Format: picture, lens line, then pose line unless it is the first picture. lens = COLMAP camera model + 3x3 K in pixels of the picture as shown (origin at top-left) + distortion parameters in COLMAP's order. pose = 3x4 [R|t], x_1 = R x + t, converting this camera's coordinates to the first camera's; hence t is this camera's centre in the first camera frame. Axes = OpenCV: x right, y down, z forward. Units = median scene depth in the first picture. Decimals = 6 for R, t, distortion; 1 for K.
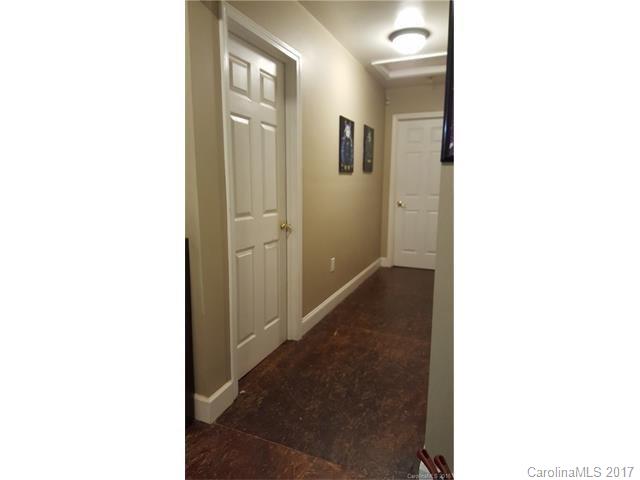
lens RADIAL K [[353.2, 0, 320.0], [0, 353.2, 240.0], [0, 0, 1]] dist [0.137912, -0.153301]
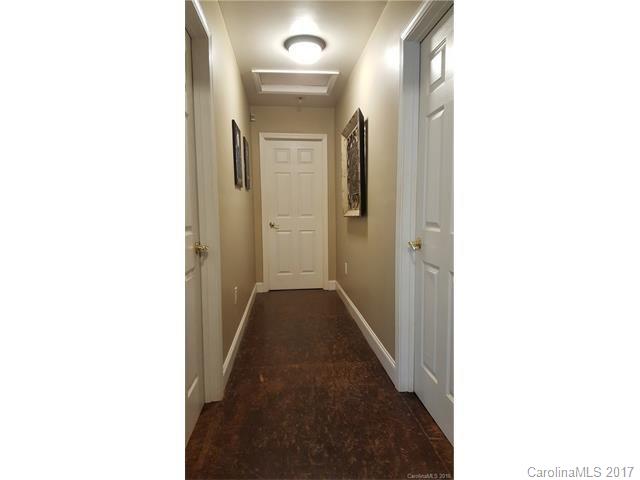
lens RADIAL K [[353.2, 0, 320.0], [0, 353.2, 240.0], [0, 0, 1]] dist [0.137912, -0.153301]
pose [[0.879381, -0.057278, 0.472660, -0.207832], [0.093231, 0.994234, -0.052973, 0.004544], [-0.466901, 0.090651, 0.879651, 0.187921]]
